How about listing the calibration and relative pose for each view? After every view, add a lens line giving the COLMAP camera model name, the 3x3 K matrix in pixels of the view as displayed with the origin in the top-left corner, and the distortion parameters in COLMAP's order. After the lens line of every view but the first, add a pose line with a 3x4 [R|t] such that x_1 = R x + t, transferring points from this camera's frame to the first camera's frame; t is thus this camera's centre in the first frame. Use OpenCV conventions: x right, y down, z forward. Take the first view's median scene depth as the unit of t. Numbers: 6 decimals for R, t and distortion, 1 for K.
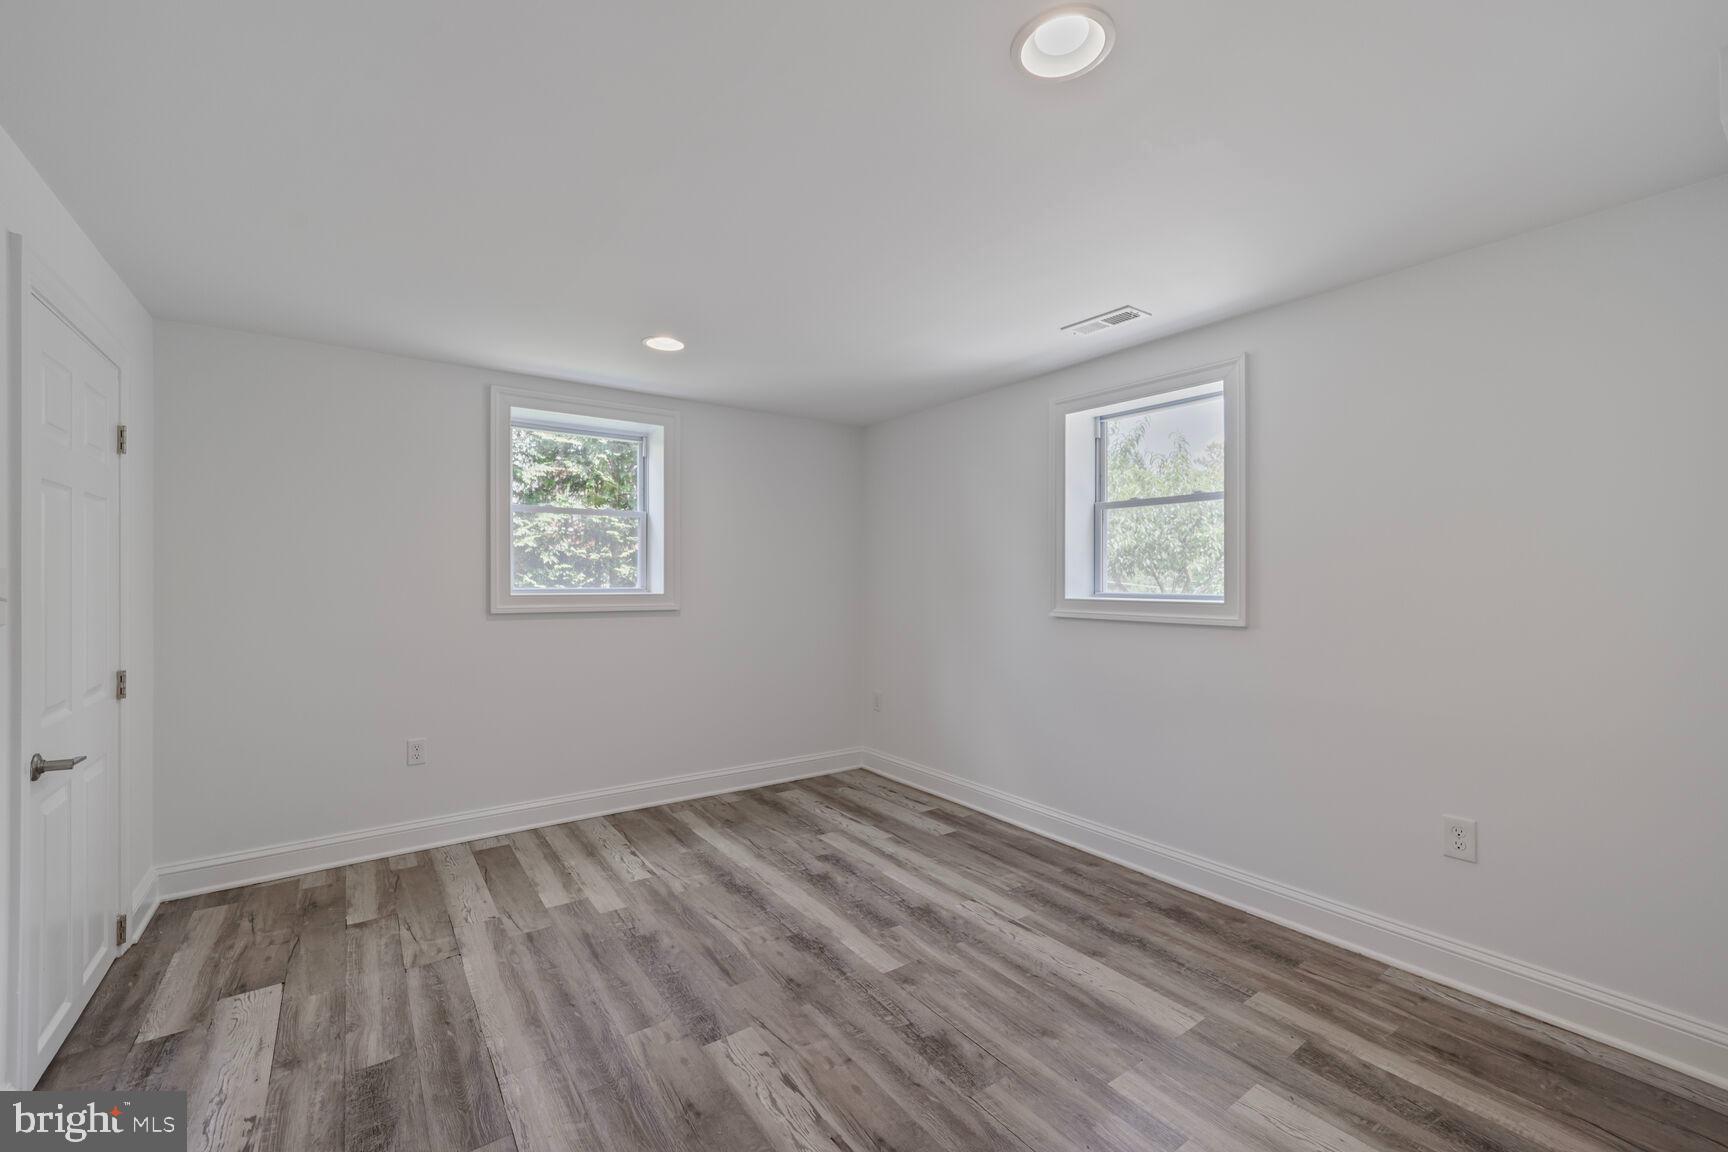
lens RADIAL K [[713.3, 0, 865.0], [0, 713.3, 582.2], [0, 0, 1]] dist [-0.002929, 0.000020]
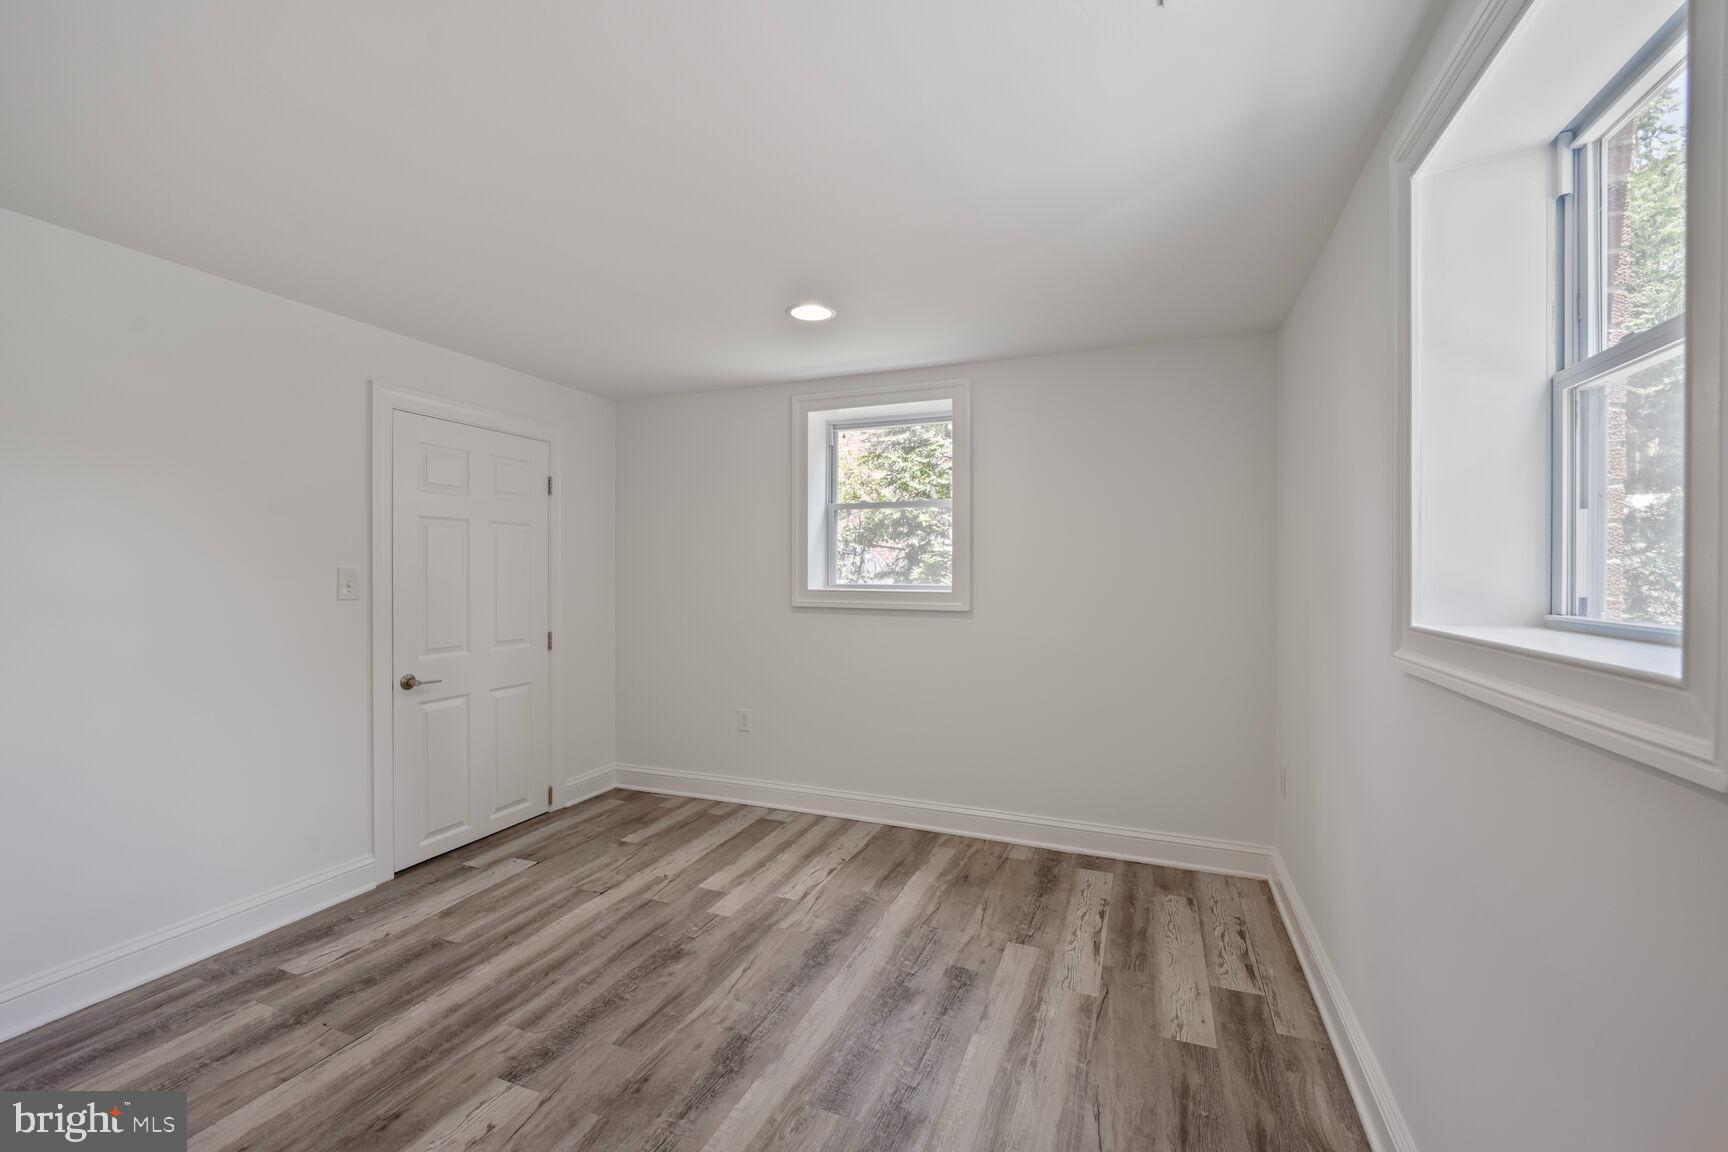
lens RADIAL K [[713.3, 0, 849.0], [0, 713.3, 572.5], [0, 0, 1]] dist [-0.002929, 0.000020]
pose [[0.529449, 0.002328, -0.848339, 0.484694], [-0.005519, 0.999985, -0.000701, -0.007742], [0.848324, 0.005053, 0.529453, 0.537161]]
